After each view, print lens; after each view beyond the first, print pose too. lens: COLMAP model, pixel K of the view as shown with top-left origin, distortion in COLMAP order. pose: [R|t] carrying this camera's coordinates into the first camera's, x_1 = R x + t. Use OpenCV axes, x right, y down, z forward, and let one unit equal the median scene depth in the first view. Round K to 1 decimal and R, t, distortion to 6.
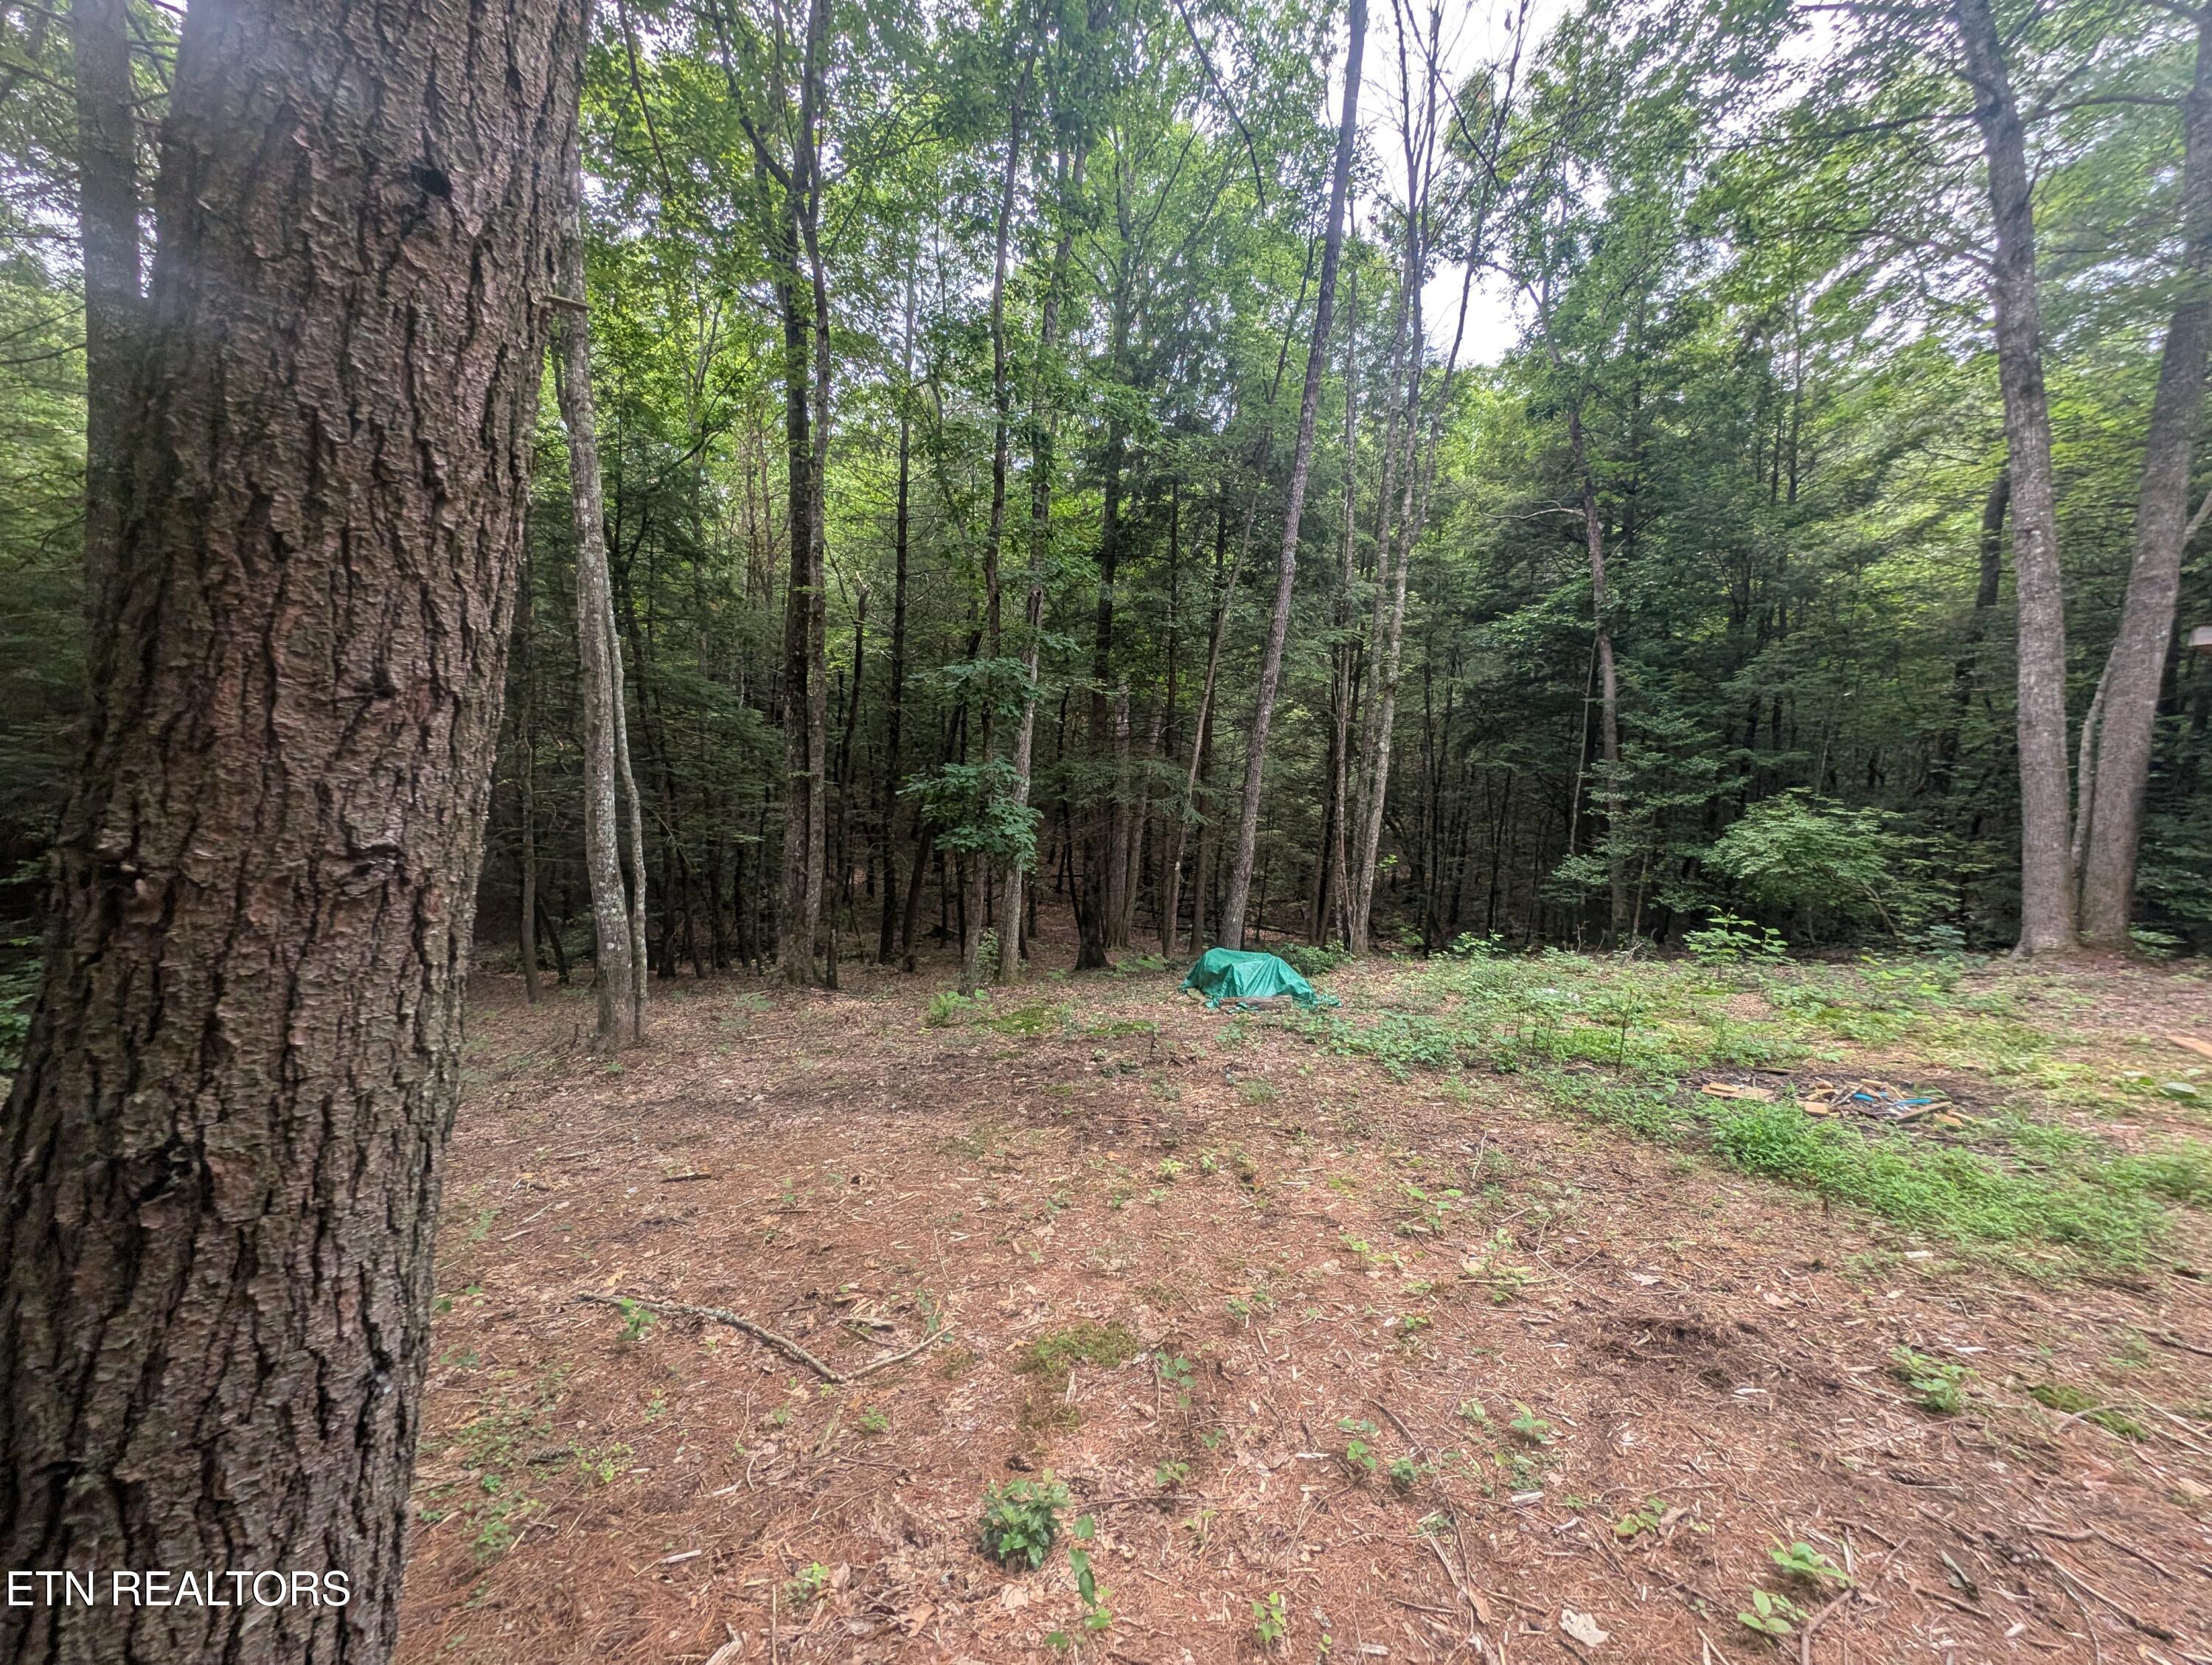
lens RADIAL K [[831.4, 0, 1098.3], [0, 831.4, 835.4], [0, 0, 1]] dist [0.008212, -0.003628]
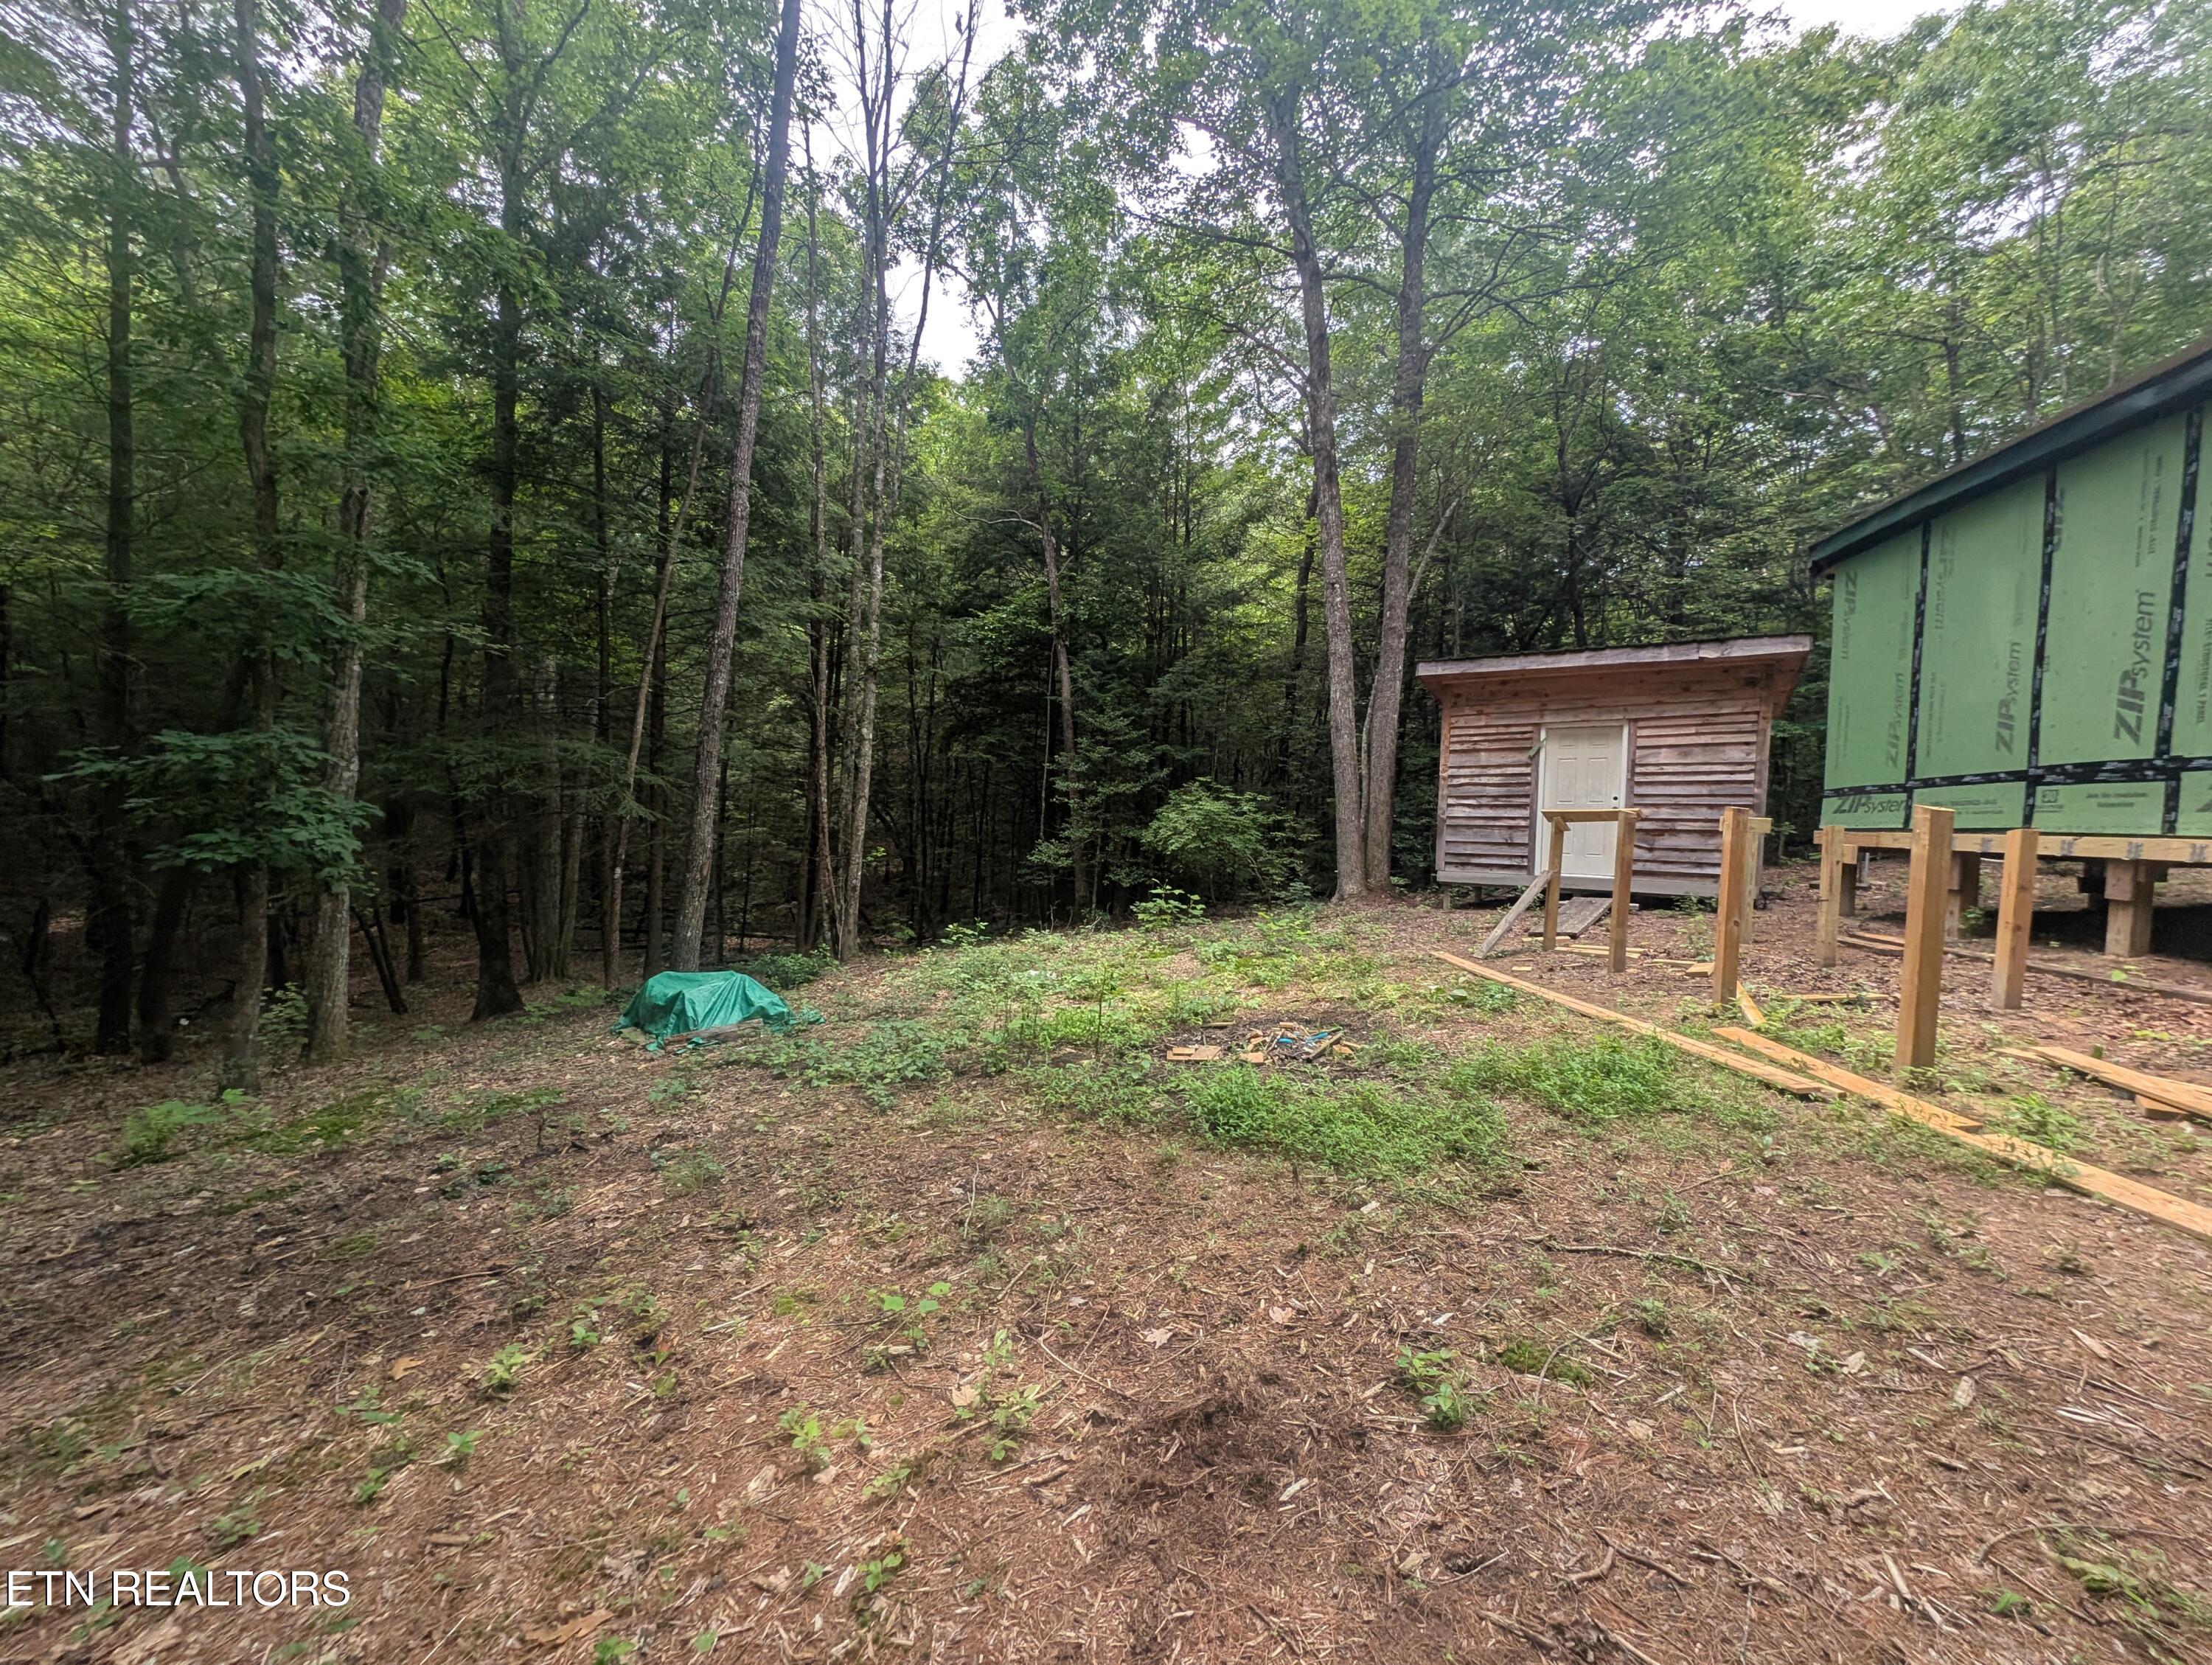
lens RADIAL K [[831.4, 0, 1104.6], [0, 831.4, 837.9], [0, 0, 1]] dist [0.008212, -0.003628]
pose [[0.826917, -0.037166, 0.561095, 0.049273], [0.033724, 0.999295, 0.016489, 0.007766], [-0.561312, 0.005287, 0.827587, 0.101754]]
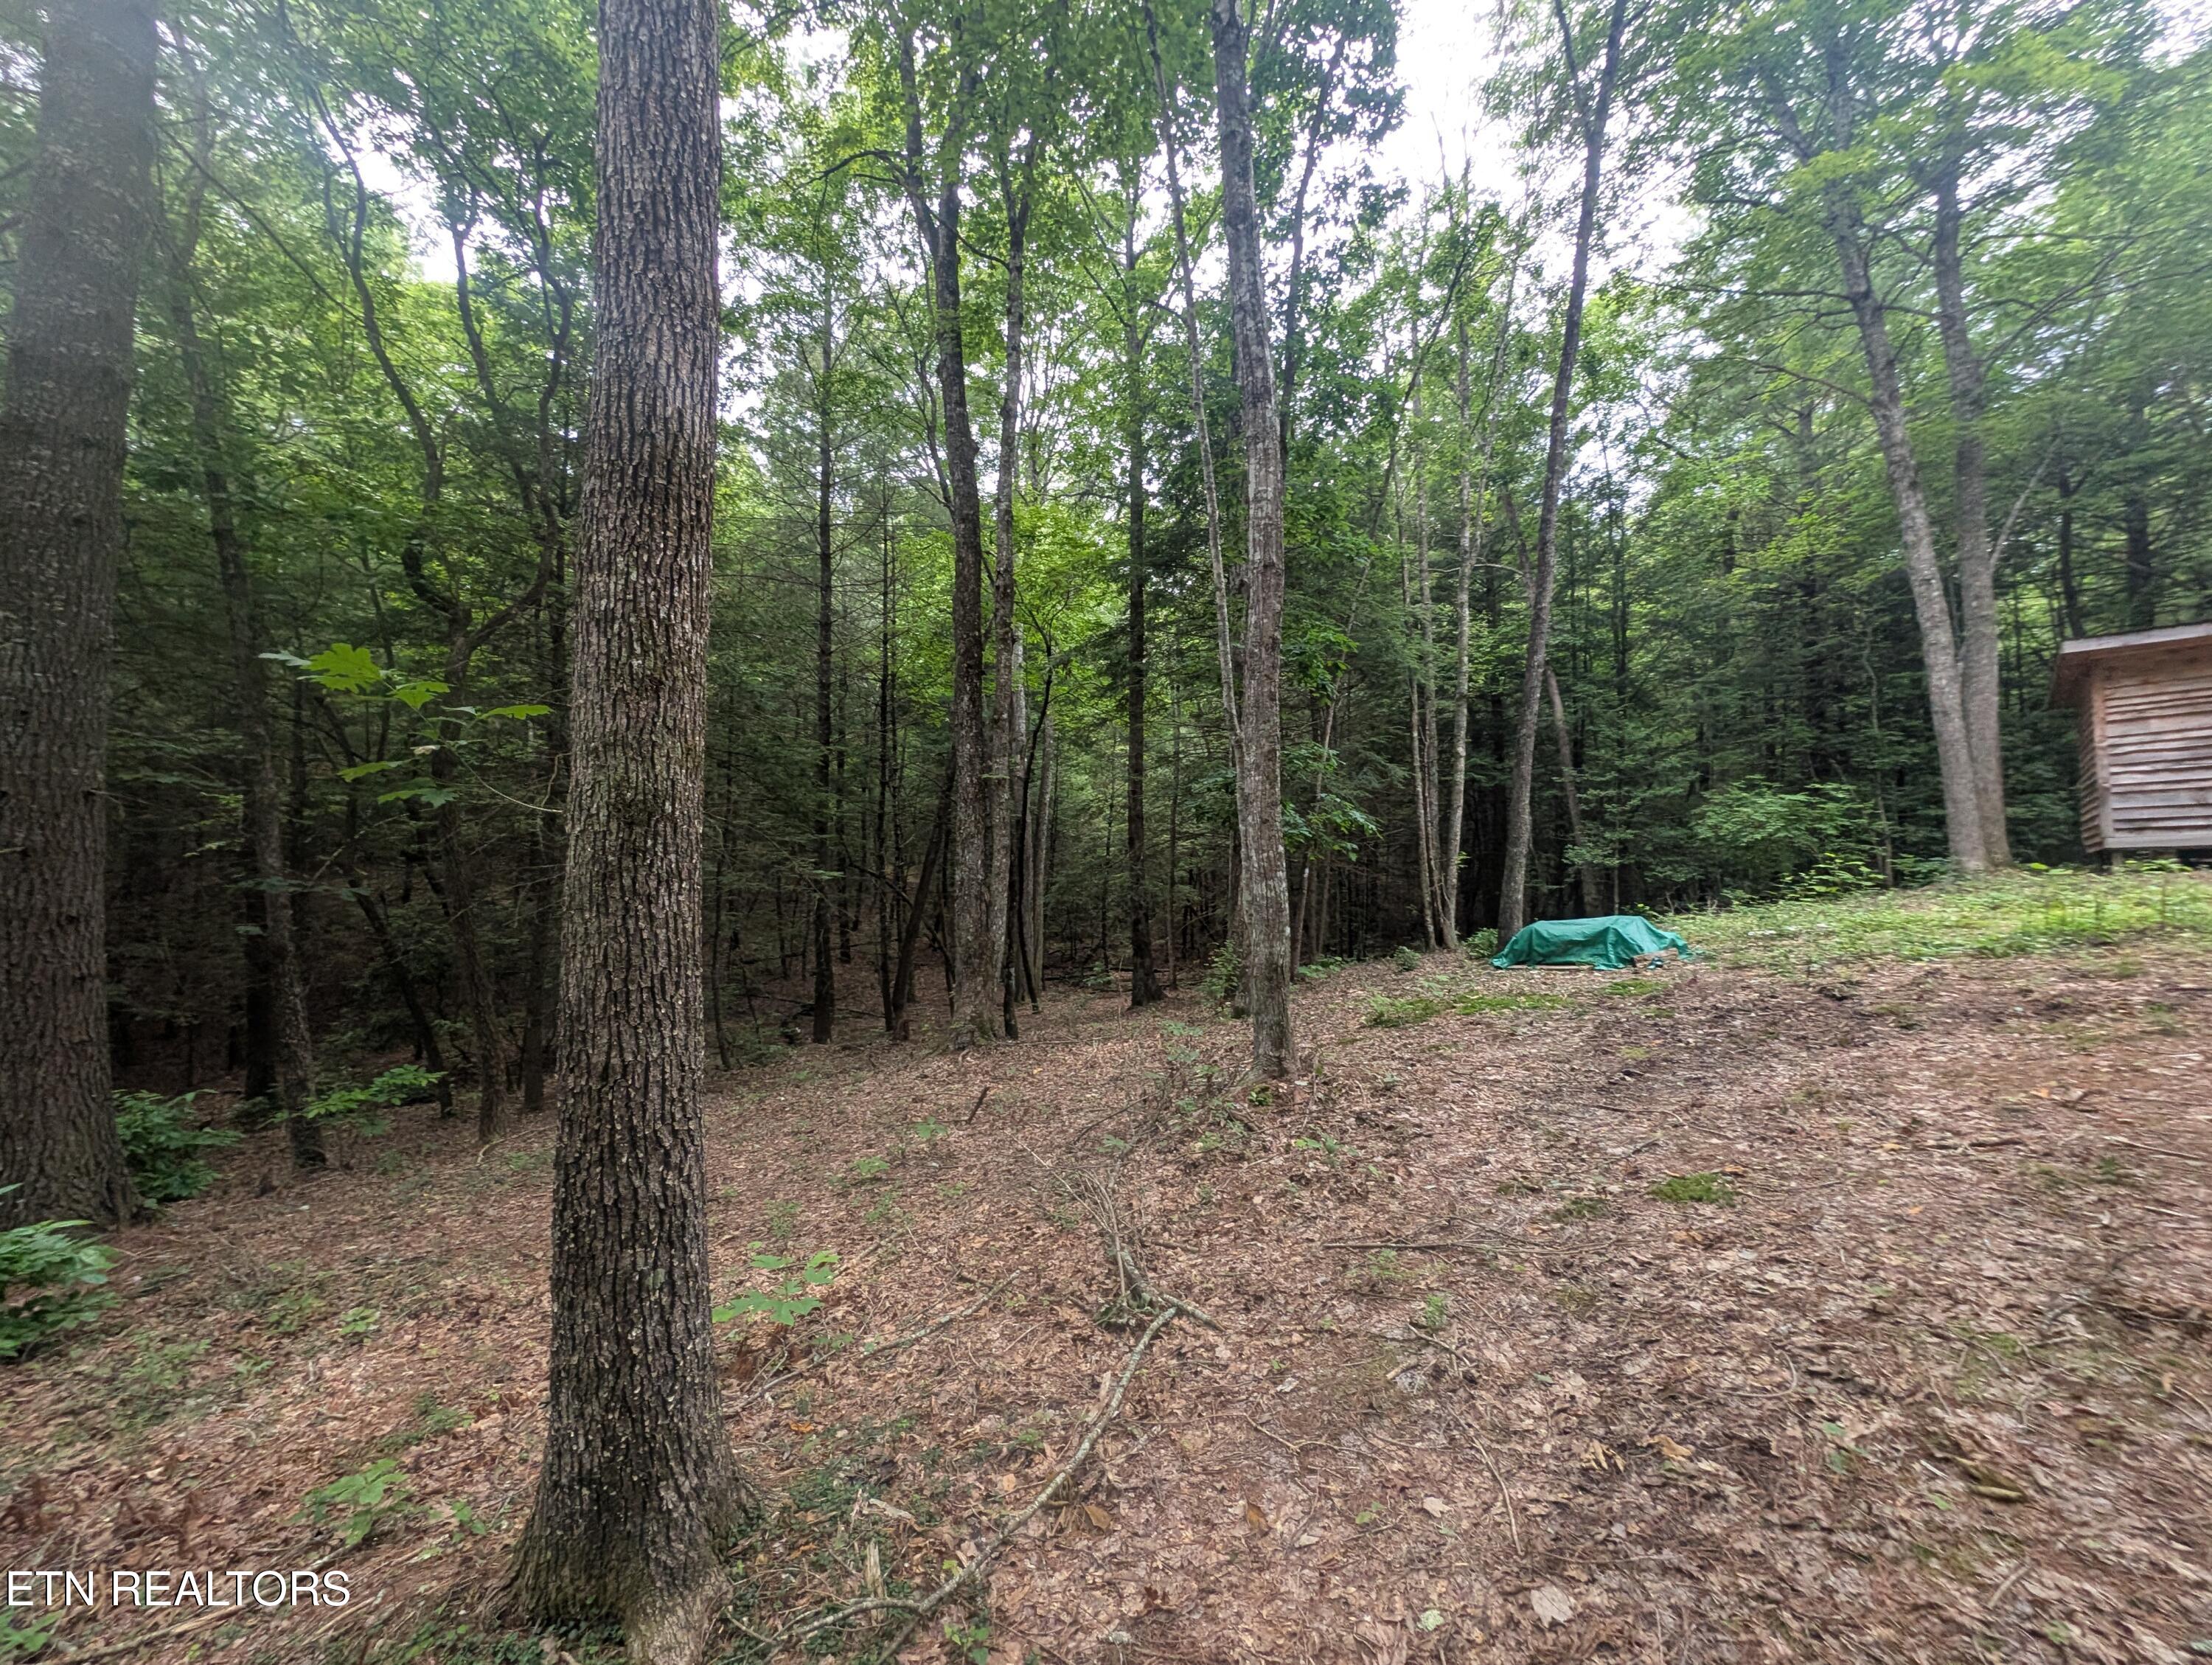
lens RADIAL K [[831.4, 0, 1096.6], [0, 831.4, 840.7], [0, 0, 1]] dist [0.008212, -0.003628]
pose [[0.917783, -0.043780, 0.394662, -0.767746], [0.075150, 0.995092, -0.064375, 0.063870], [-0.389906, 0.088741, 0.916569, 0.278278]]
